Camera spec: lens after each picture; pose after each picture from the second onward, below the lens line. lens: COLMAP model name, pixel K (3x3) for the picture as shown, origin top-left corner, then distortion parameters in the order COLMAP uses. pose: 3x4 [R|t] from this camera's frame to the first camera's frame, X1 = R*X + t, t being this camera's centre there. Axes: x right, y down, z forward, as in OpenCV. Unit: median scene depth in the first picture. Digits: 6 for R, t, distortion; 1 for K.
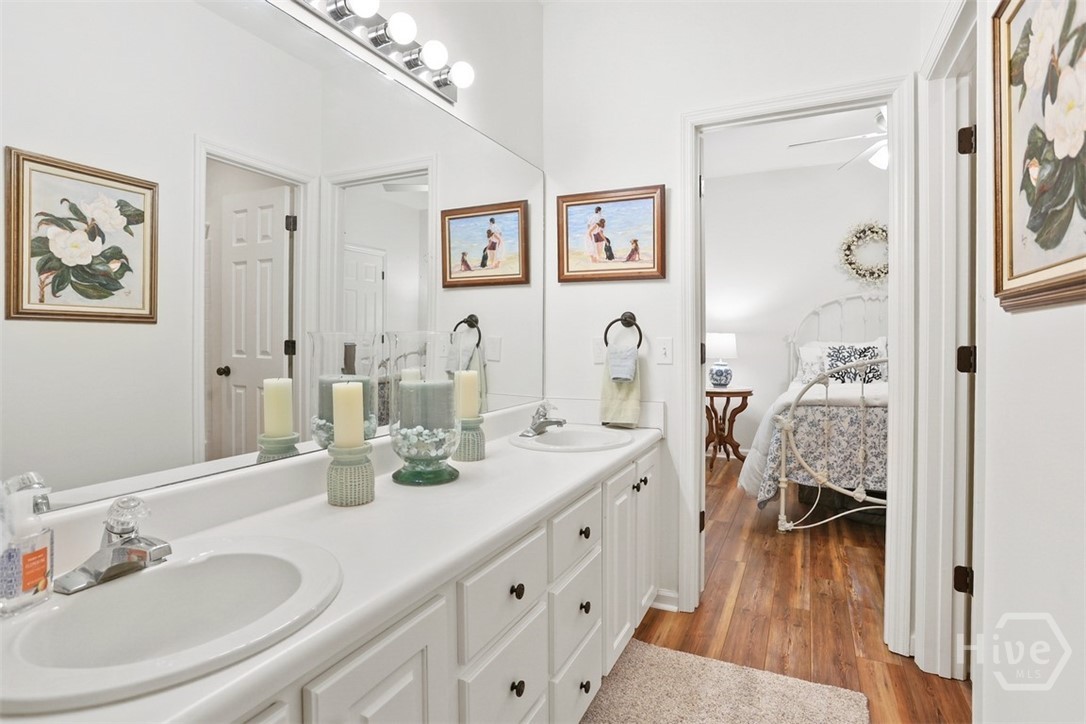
lens RADIAL K [[560.7, 0, 545.1], [0, 560.7, 345.6], [0, 0, 1]] dist [-0.001395, -0.000132]
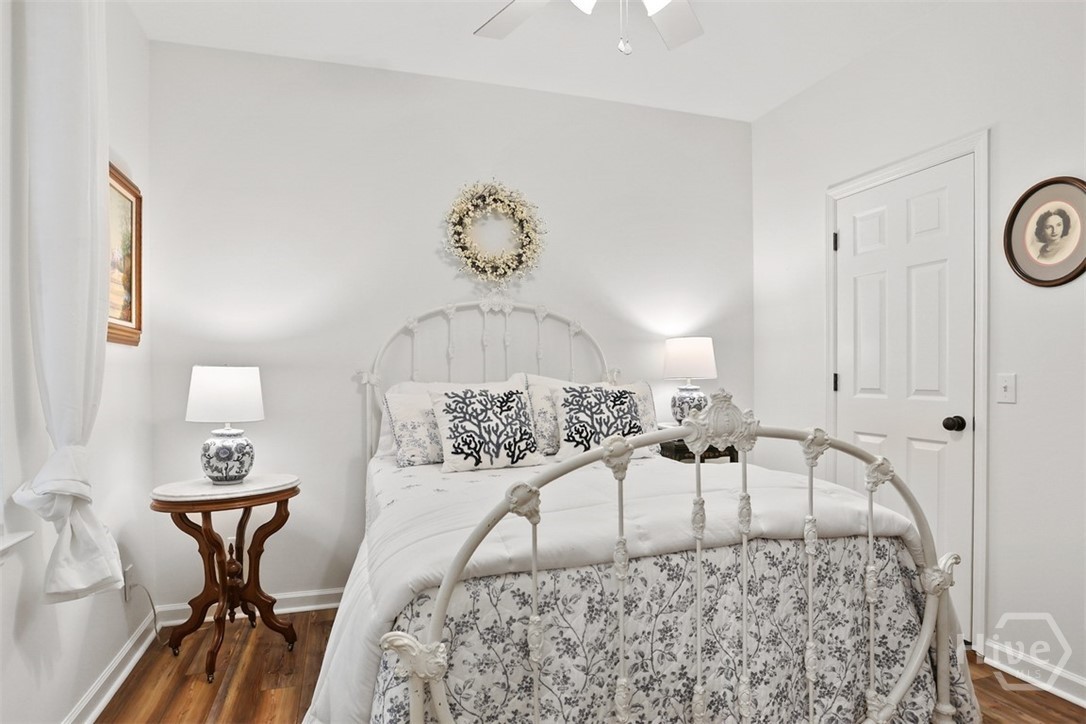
lens RADIAL K [[569.7, 0, 543.7], [0, 569.7, 388.3], [0, 0, 1]] dist [-0.071071, 0.000101]
pose [[0.711813, -0.016664, 0.702171, 0.189262], [0.010627, 0.999860, 0.012956, -0.007043], [-0.702289, -0.001760, 0.711890, 0.525697]]
